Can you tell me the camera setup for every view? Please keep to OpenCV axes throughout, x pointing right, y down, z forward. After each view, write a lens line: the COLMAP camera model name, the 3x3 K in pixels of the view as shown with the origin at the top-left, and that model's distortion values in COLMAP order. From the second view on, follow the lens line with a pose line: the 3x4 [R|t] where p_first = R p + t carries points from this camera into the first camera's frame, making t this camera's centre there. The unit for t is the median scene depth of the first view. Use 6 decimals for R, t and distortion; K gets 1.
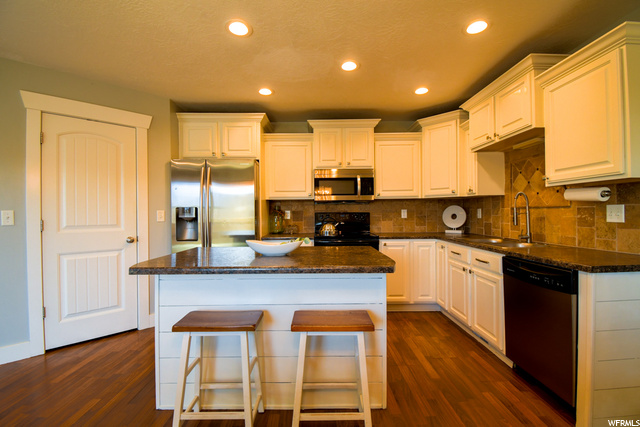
lens RADIAL K [[287.6, 0, 316.8], [0, 287.6, 213.6], [0, 0, 1]] dist [-0.010500, -0.007583]
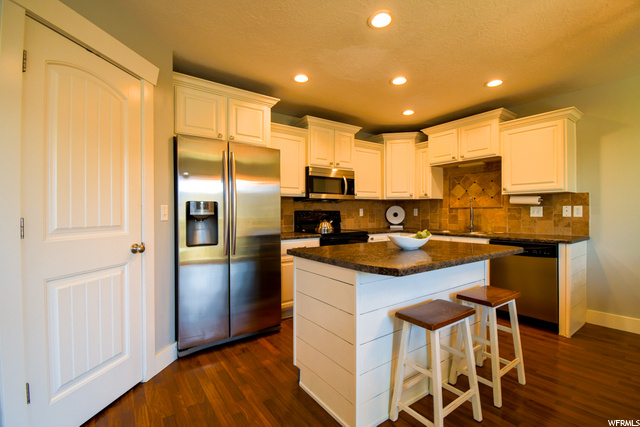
lens RADIAL K [[287.6, 0, 316.5], [0, 287.6, 212.2], [0, 0, 1]] dist [-0.010500, -0.007583]
pose [[0.818002, 0.006570, 0.575177, -0.641717], [-0.002289, 0.999964, -0.008166, 0.012425], [-0.575210, 0.005363, 0.817988, 0.209092]]
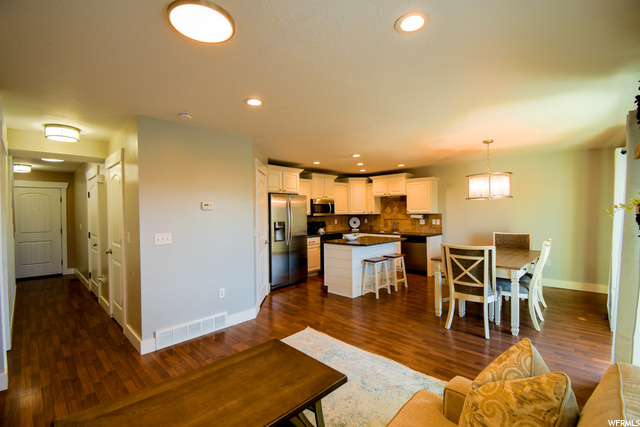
lens RADIAL K [[287.6, 0, 319.3], [0, 287.6, 214.4], [0, 0, 1]] dist [-0.010500, -0.007583]
pose [[0.694506, -0.004700, 0.719472, -1.531563], [0.006778, 0.999977, -0.000010, -0.063985], [-0.719455, 0.004884, 0.694522, -0.374085]]
